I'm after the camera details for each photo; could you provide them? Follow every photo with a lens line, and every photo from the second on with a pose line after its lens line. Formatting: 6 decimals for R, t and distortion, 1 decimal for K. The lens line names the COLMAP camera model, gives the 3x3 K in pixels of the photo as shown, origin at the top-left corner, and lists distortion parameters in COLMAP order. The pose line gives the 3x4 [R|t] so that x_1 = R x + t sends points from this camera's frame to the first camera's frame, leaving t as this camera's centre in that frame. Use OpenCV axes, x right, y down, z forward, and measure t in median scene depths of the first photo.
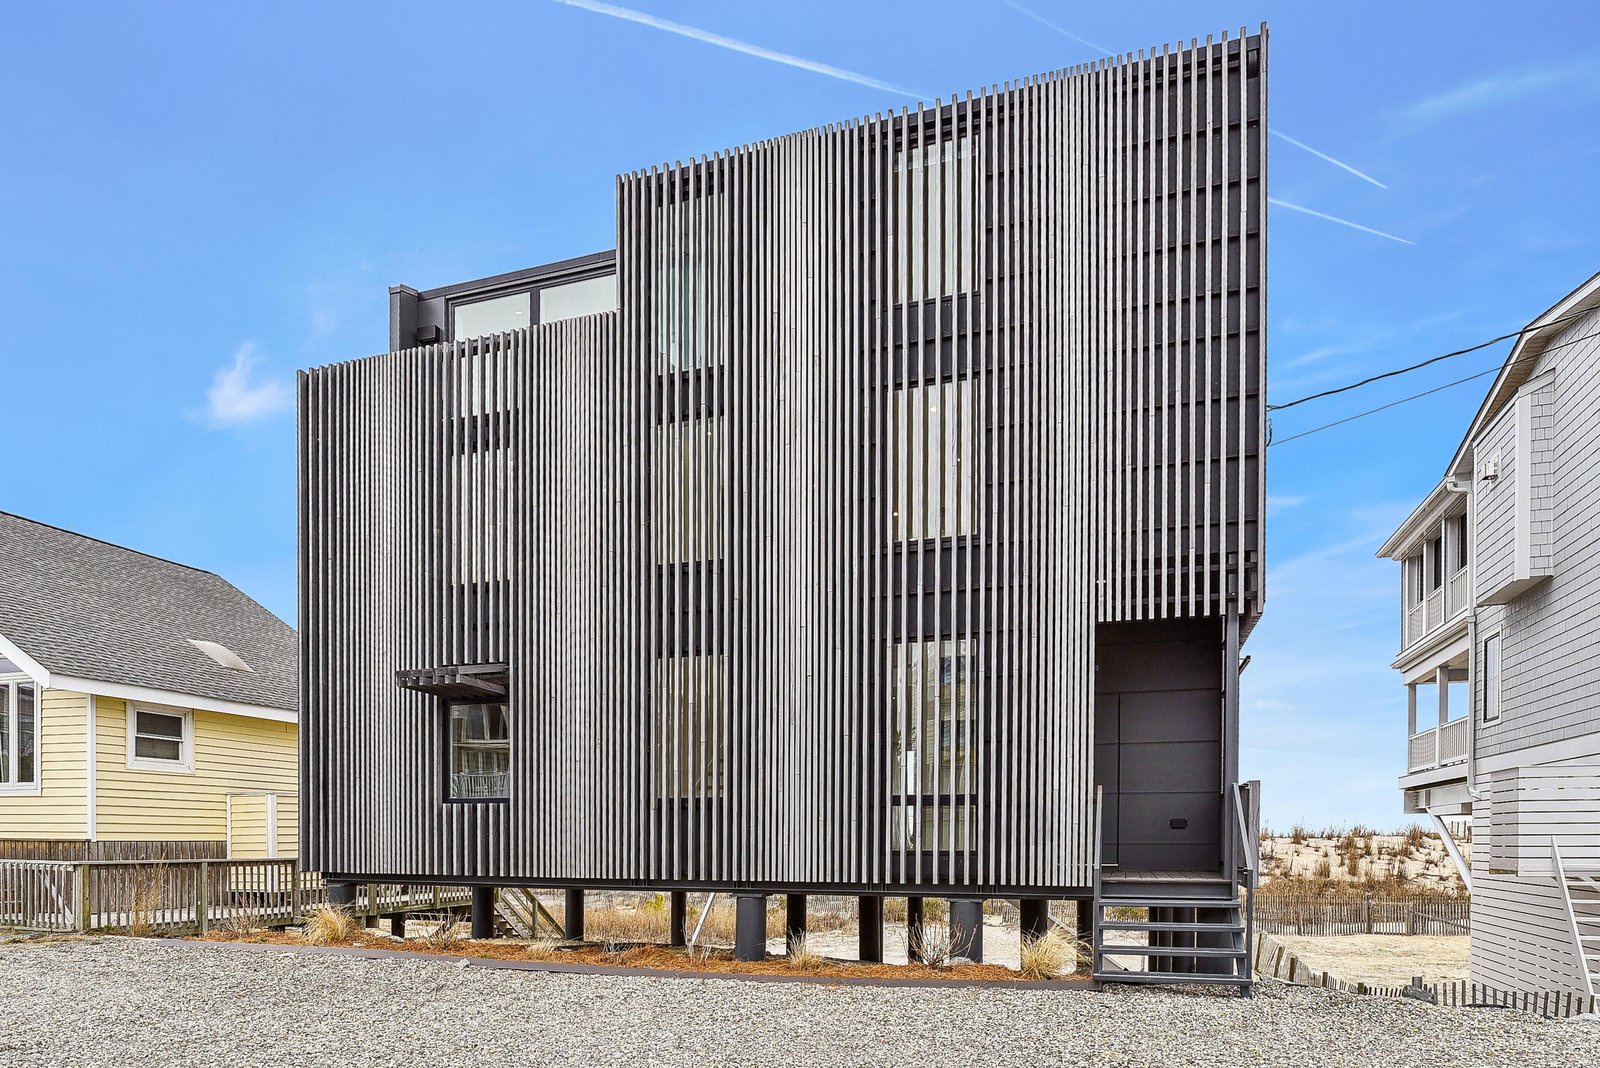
lens RADIAL K [[1018.8, 0, 797.1], [0, 1018.8, 614.0], [0, 0, 1]] dist [-0.021523, -0.002848]
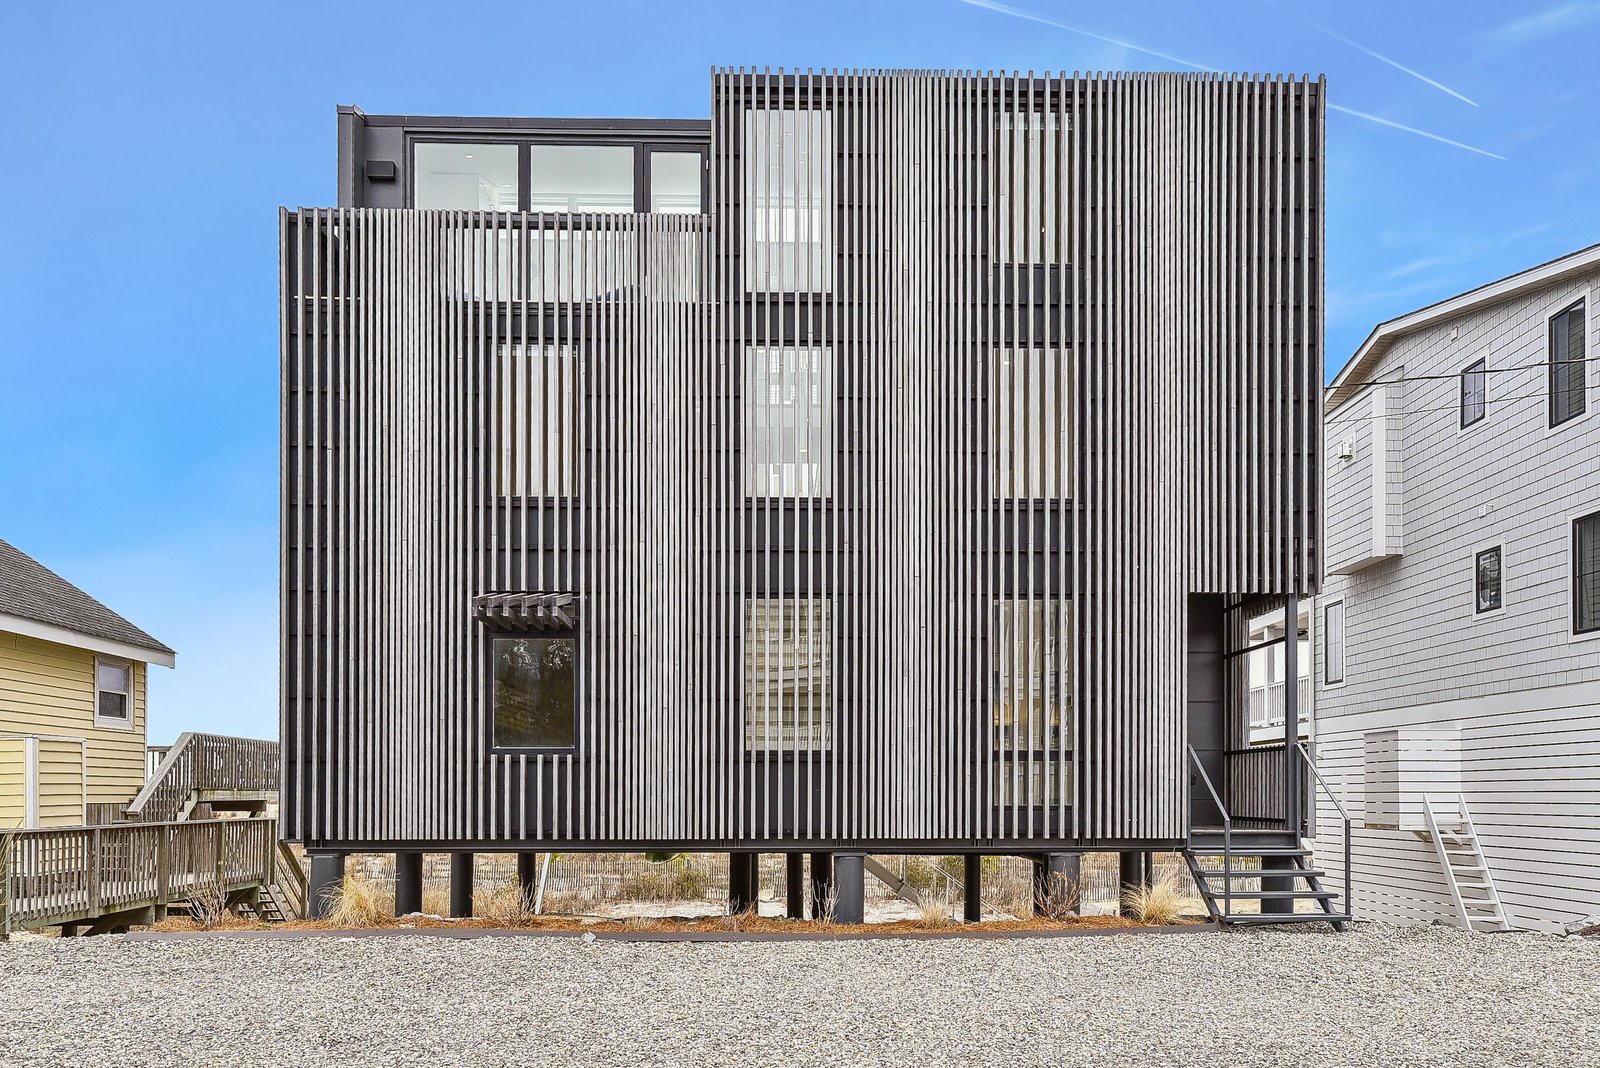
lens RADIAL K [[991.3, 0, 798.5], [0, 991.3, 578.5], [0, 0, 1]] dist [0.005493, 0.001966]
pose [[0.934603, 0.073171, 0.348086, -0.411968], [-0.074319, 0.997184, -0.010073, 0.030942], [-0.347842, -0.016455, 0.937409, 0.143277]]
